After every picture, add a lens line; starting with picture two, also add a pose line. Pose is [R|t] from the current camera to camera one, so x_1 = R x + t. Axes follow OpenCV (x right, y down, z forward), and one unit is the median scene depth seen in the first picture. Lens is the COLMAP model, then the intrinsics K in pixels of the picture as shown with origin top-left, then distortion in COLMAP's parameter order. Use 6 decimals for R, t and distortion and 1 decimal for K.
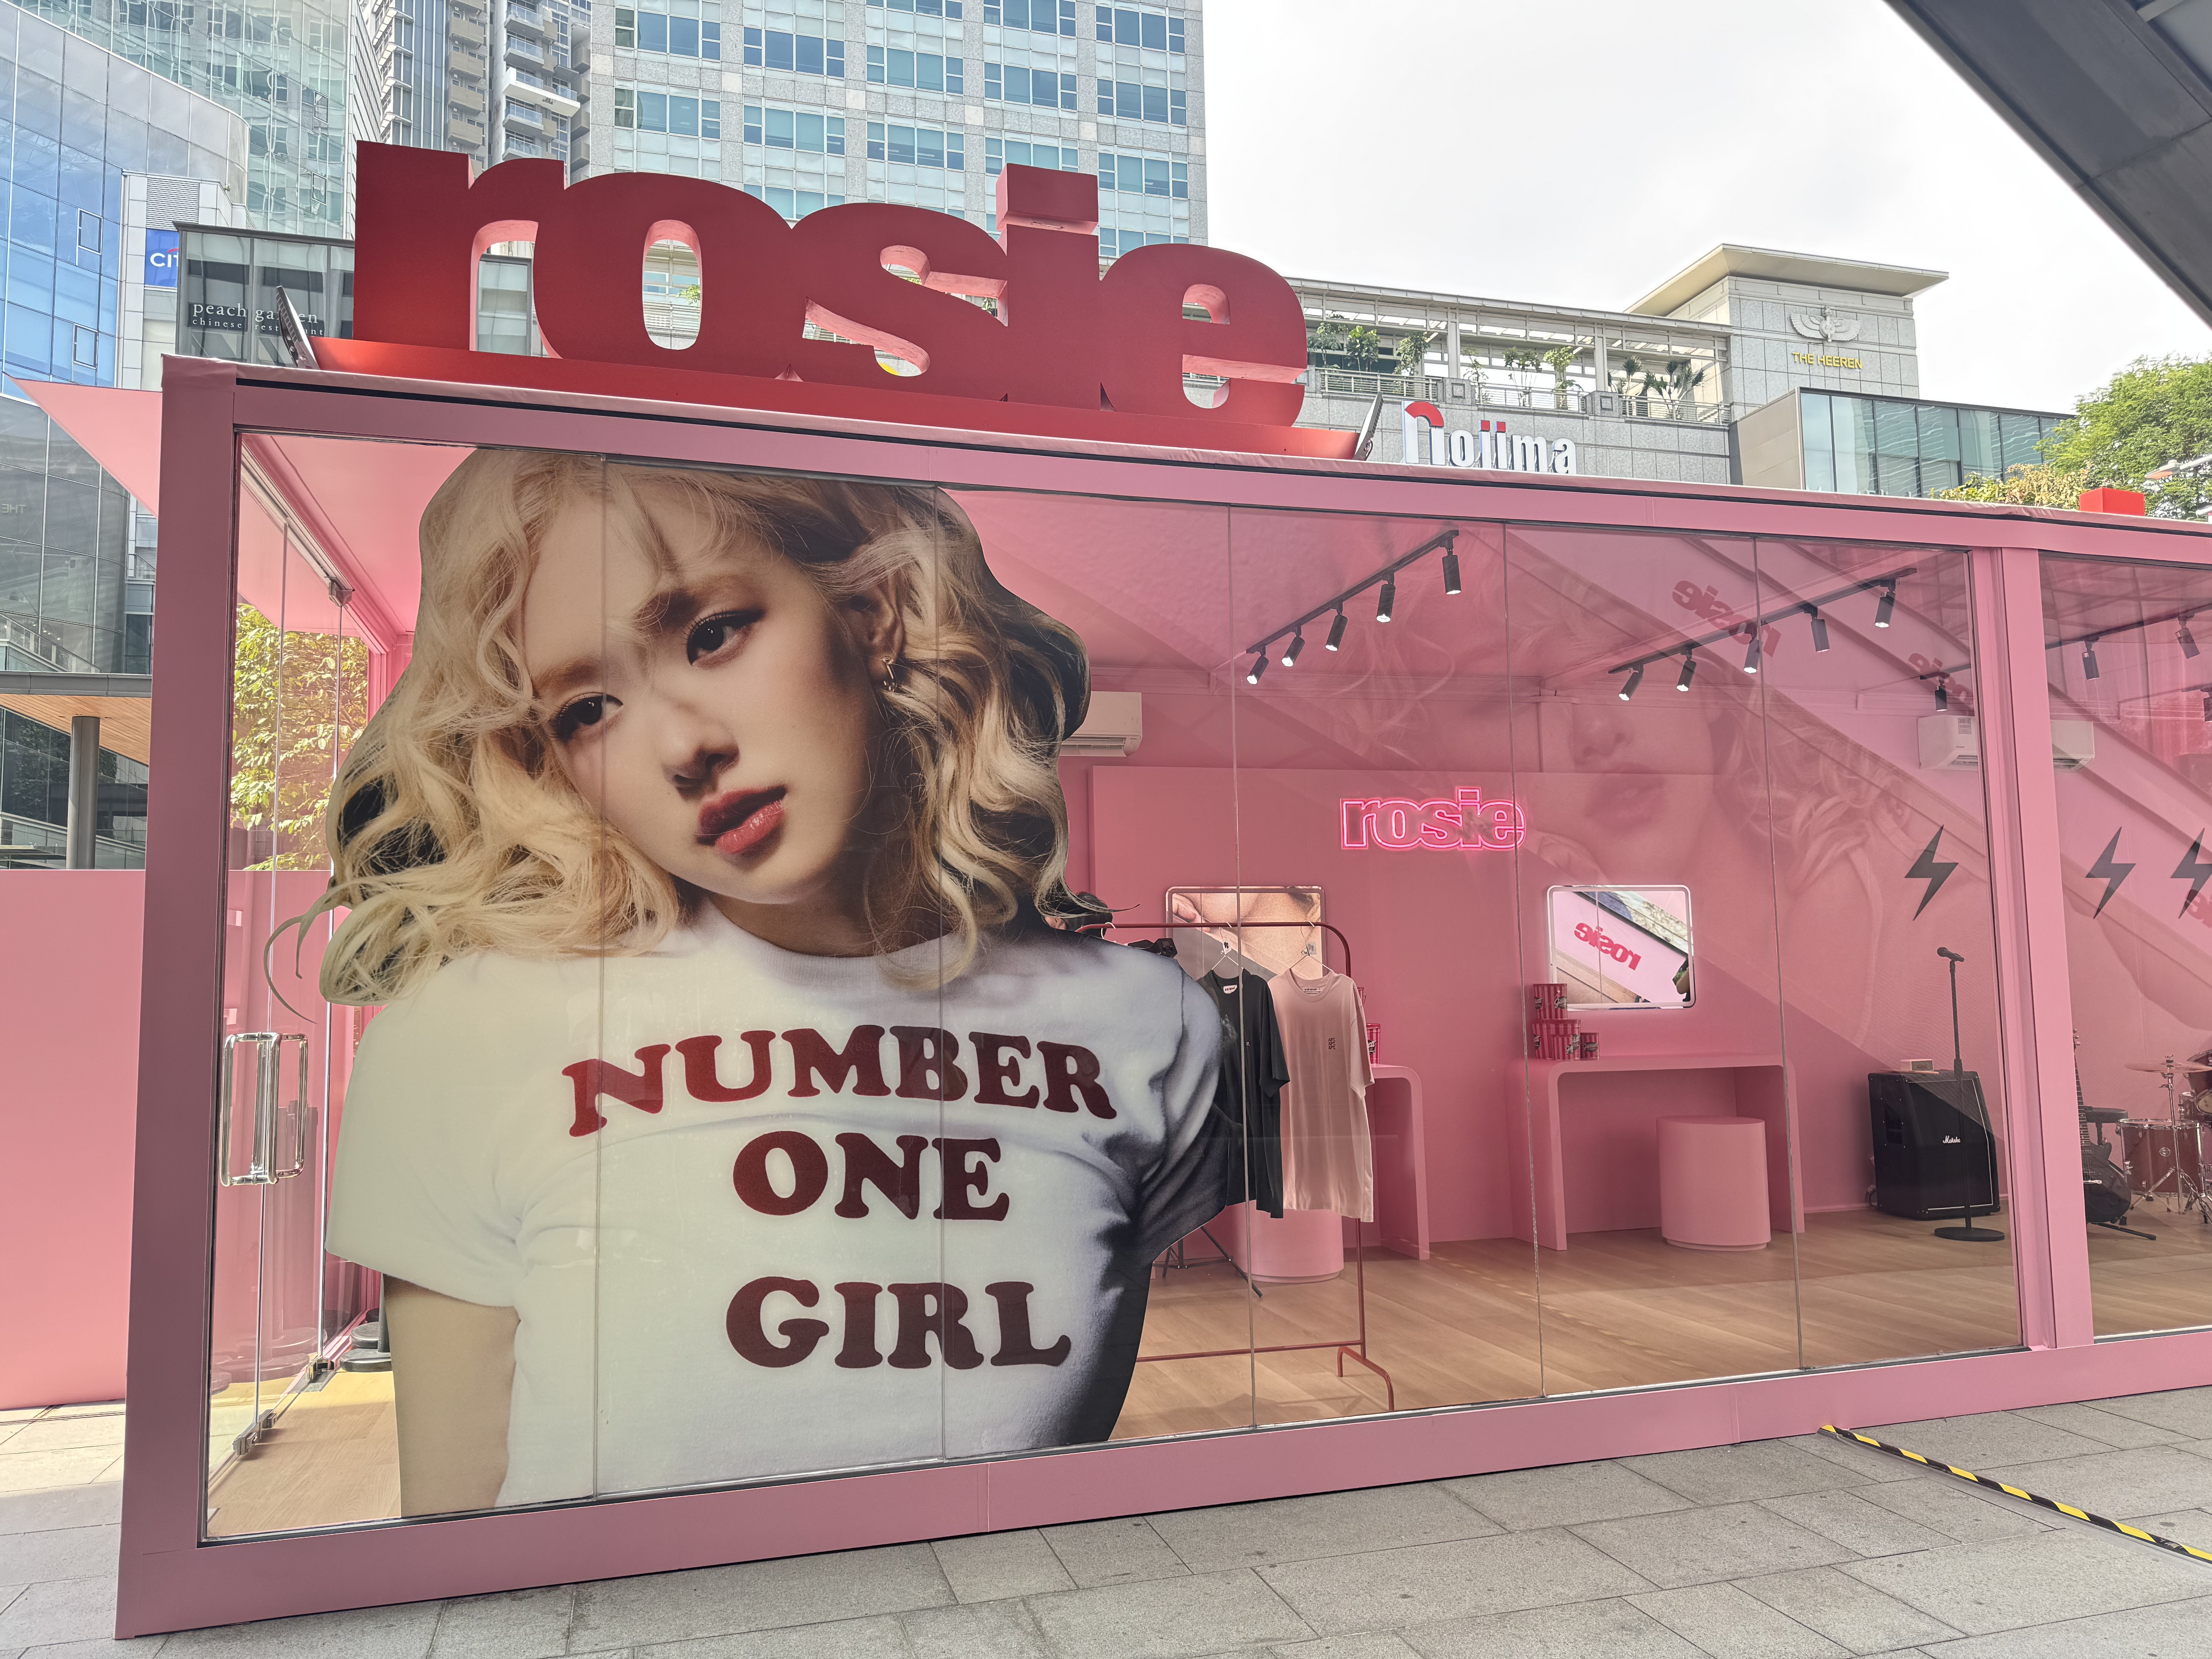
lens RADIAL K [[1548.7, 0, 1104.5], [0, 1548.7, 827.2], [0, 0, 1]] dist [0.006722, 0.001077]
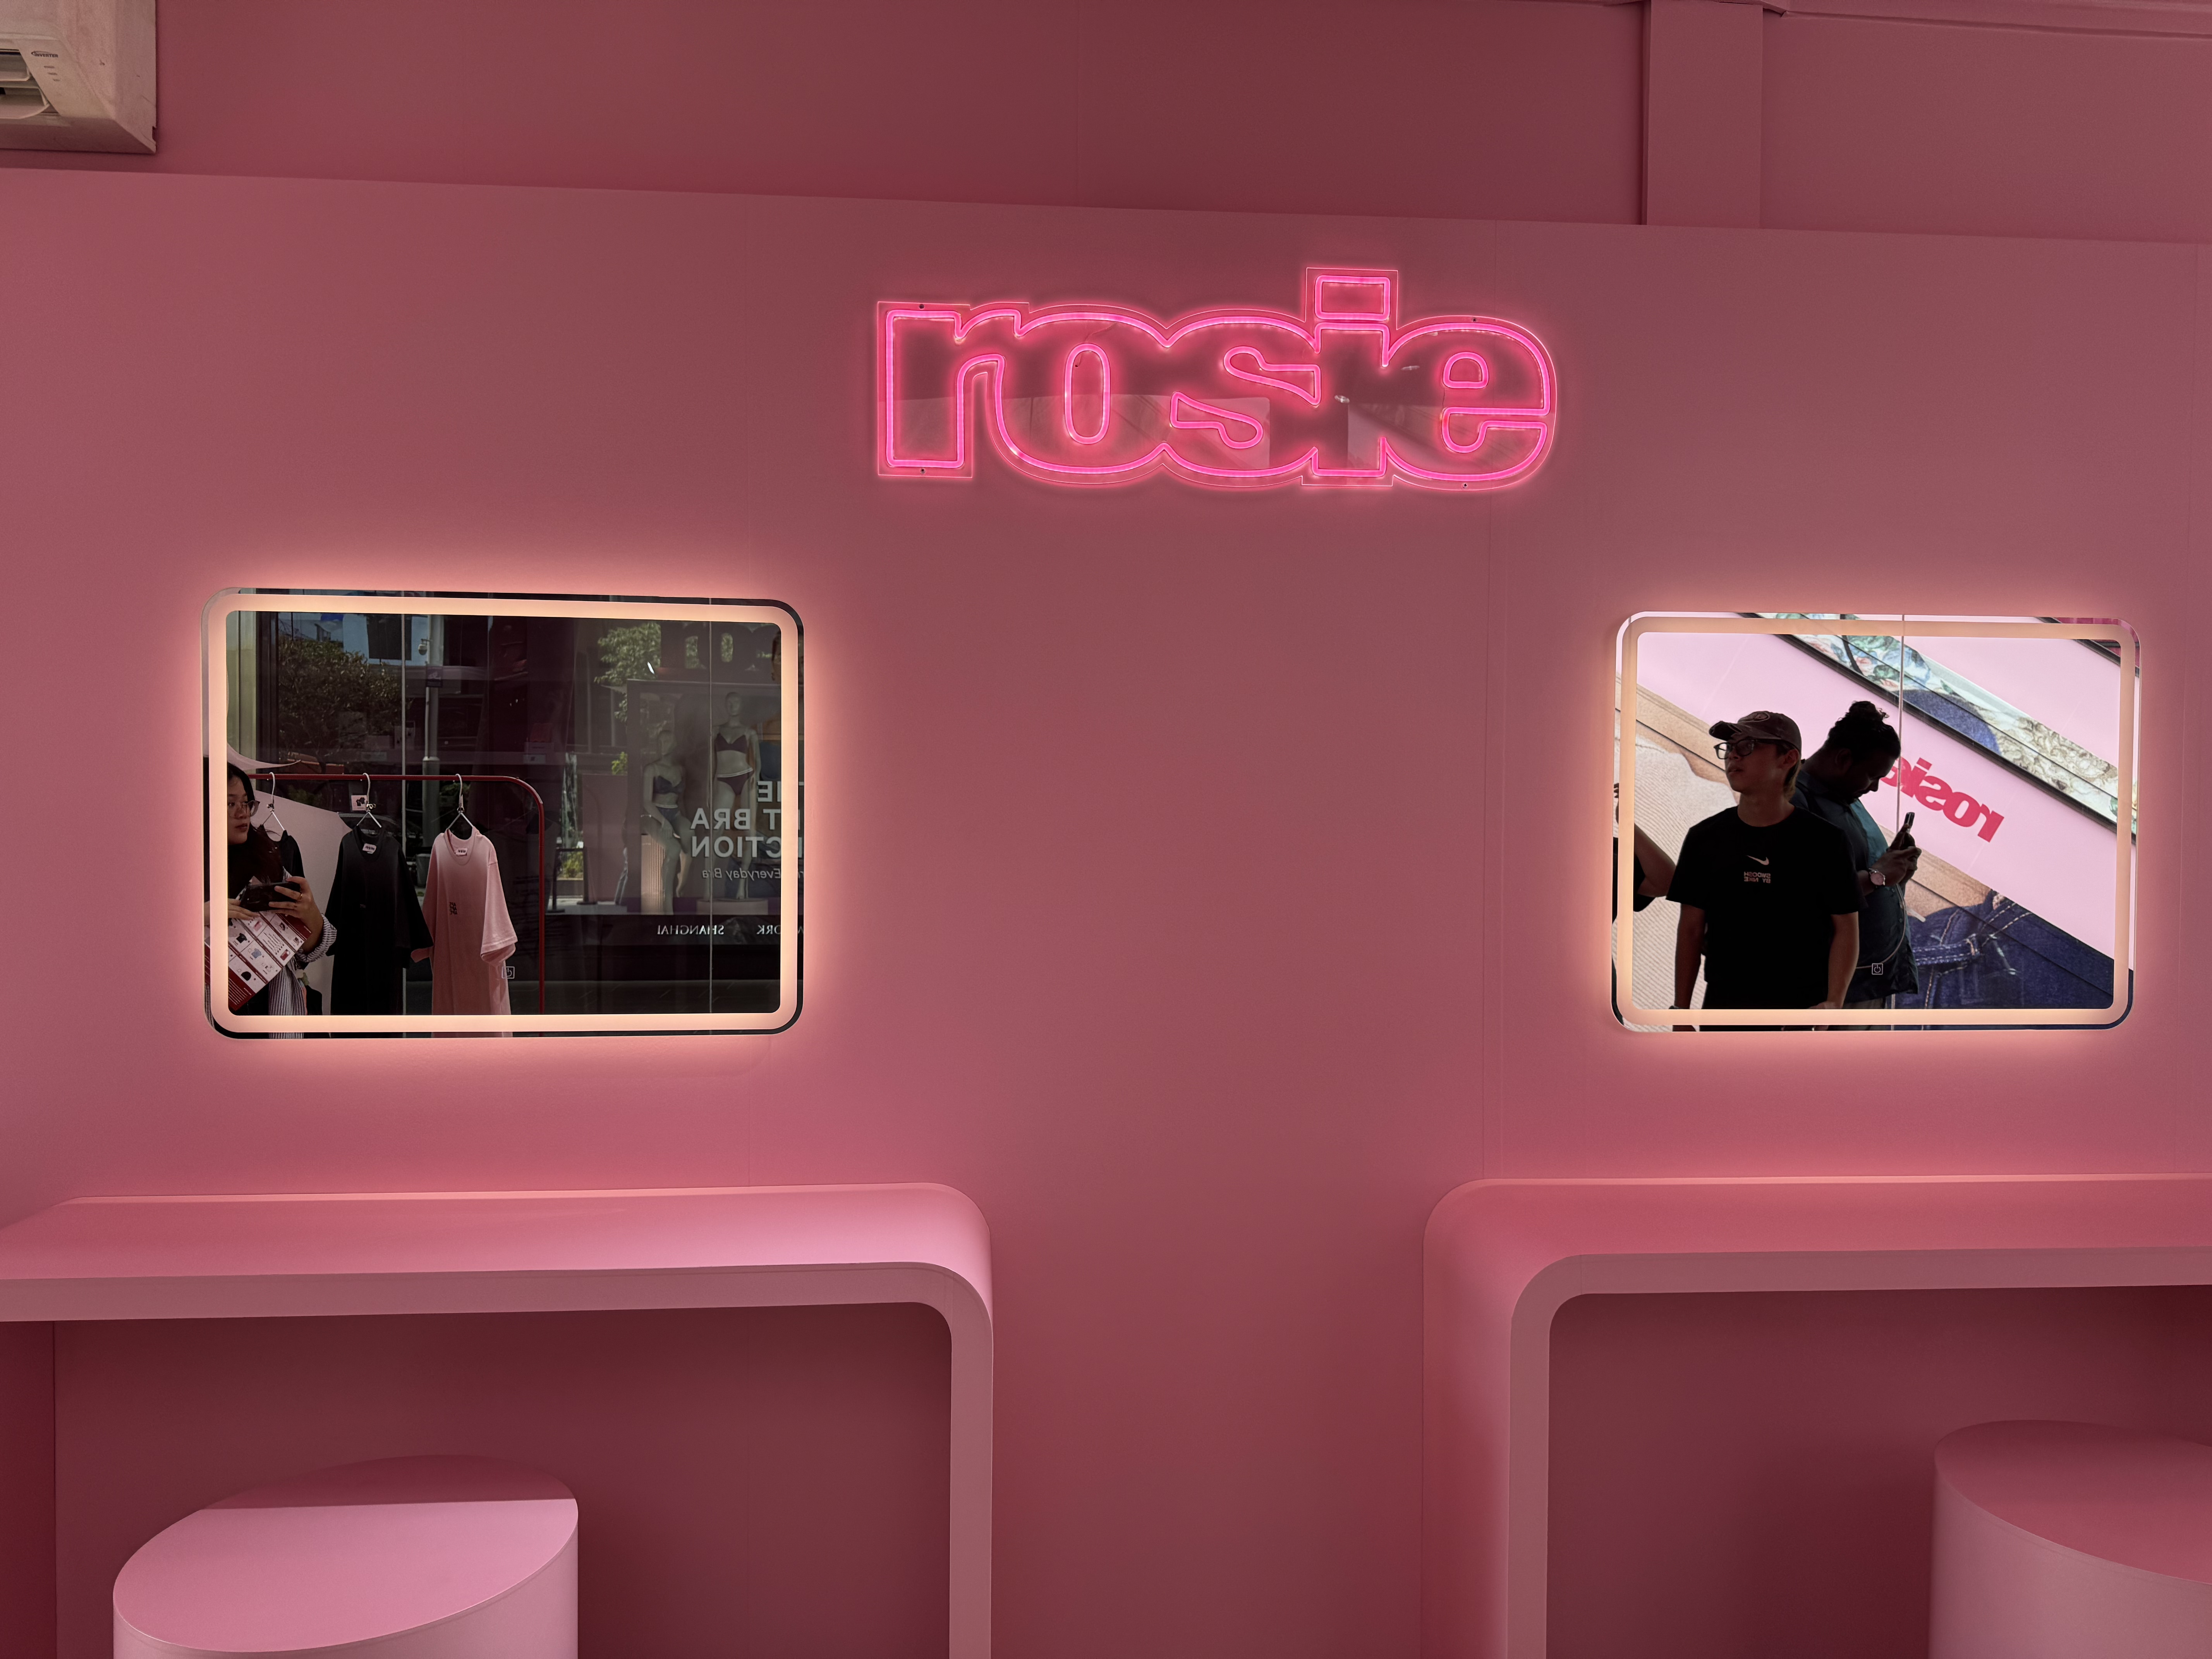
lens RADIAL K [[1548.7, 0, 1106.5], [0, 1548.7, 832.5], [0, 0, 1]] dist [0.006722, 0.001077]
pose [[0.979693, 0.036910, -0.197074, 0.186460], [-0.012078, 0.991988, 0.125750, 0.031162], [0.200137, -0.120816, 0.972290, 0.523671]]
